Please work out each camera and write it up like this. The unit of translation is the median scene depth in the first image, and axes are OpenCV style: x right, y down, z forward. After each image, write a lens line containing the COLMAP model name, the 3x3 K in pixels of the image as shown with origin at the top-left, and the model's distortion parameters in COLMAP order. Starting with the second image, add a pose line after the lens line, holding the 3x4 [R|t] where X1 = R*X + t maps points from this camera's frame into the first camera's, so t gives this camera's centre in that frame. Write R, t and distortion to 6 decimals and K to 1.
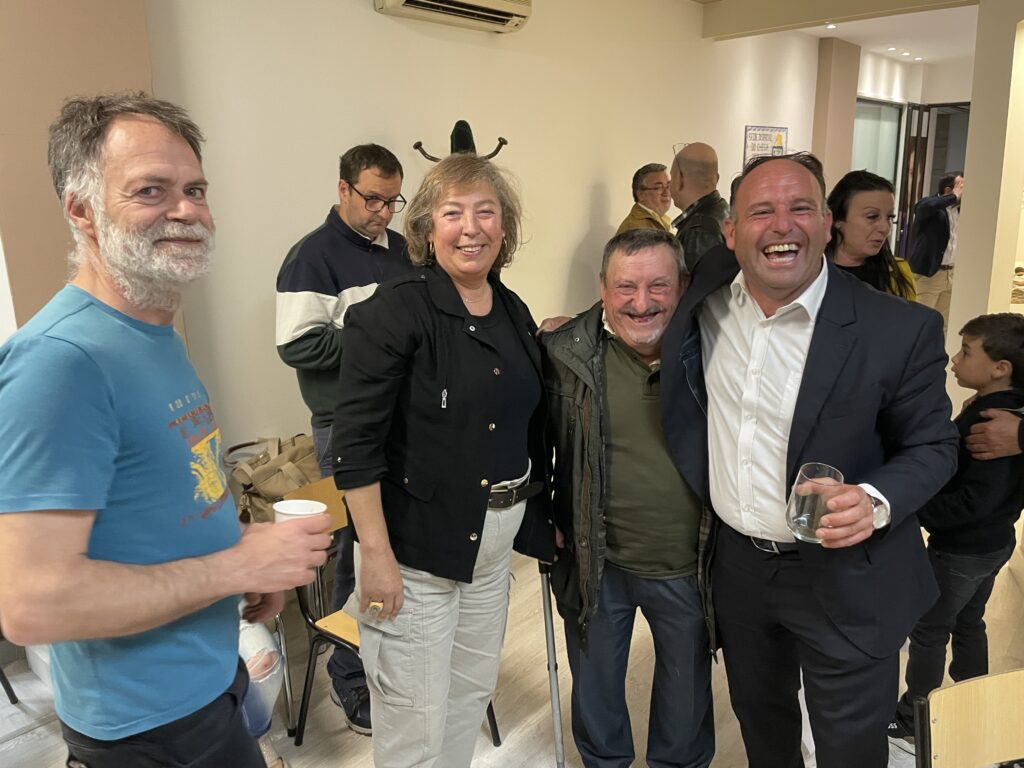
lens RADIAL K [[764.7, 0, 536.8], [0, 764.7, 385.7], [0, 0, 1]] dist [0.070029, -0.097044]
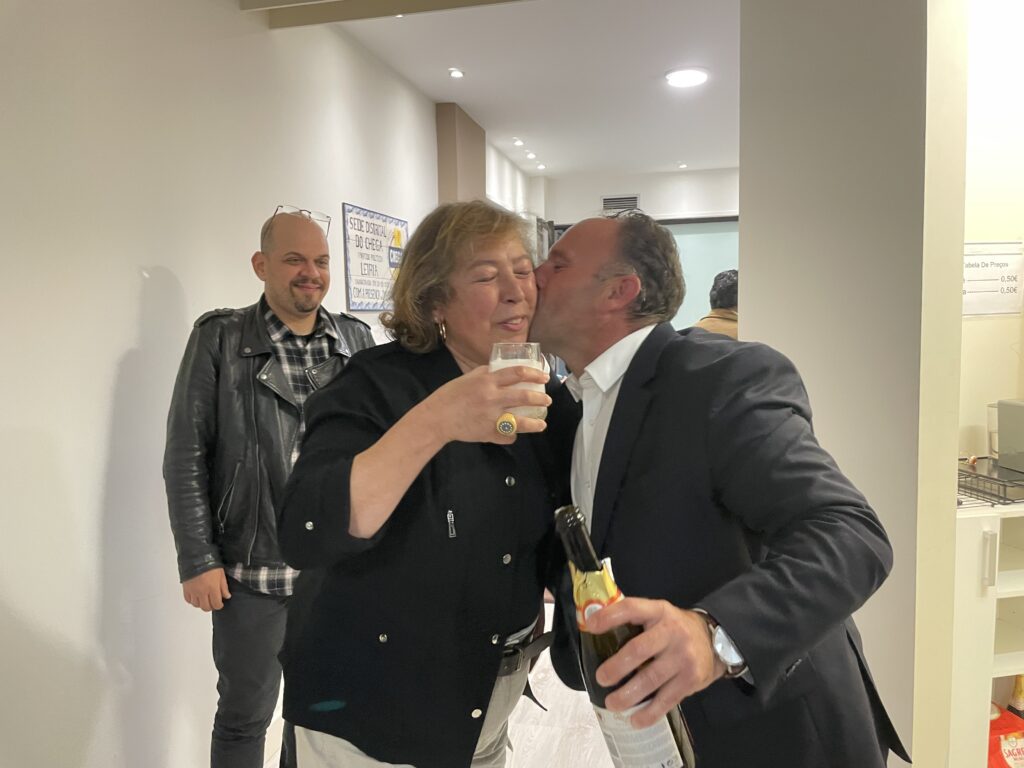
lens RADIAL K [[764.7, 0, 504.5], [0, 764.7, 395.0], [0, 0, 1]] dist [0.070029, -0.097044]
pose [[0.891544, -0.039807, 0.451181, 0.099711], [0.116698, 0.982688, -0.143897, -0.089078], [-0.437642, 0.180943, 0.880755, 0.407911]]
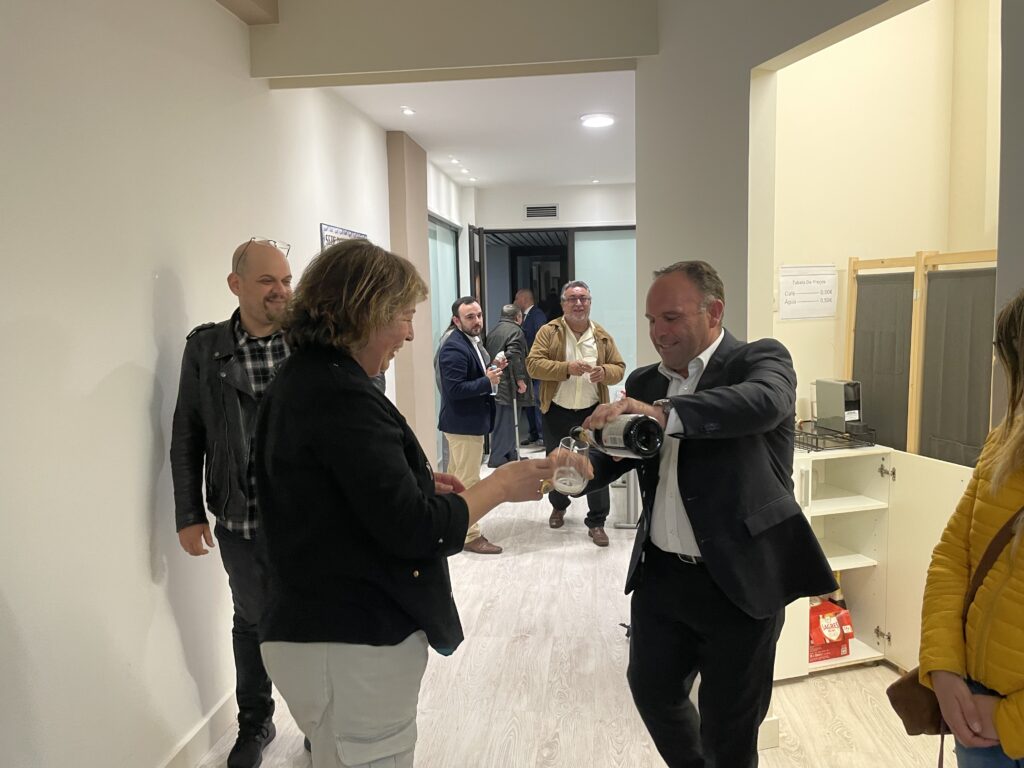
lens RADIAL K [[764.7, 0, 510.6], [0, 764.7, 381.0], [0, 0, 1]] dist [0.070029, -0.097044]
pose [[0.834208, -0.045930, 0.549533, 0.026556], [0.142418, 0.980663, -0.134231, -0.072379], [-0.532742, 0.190240, 0.824618, 0.320643]]
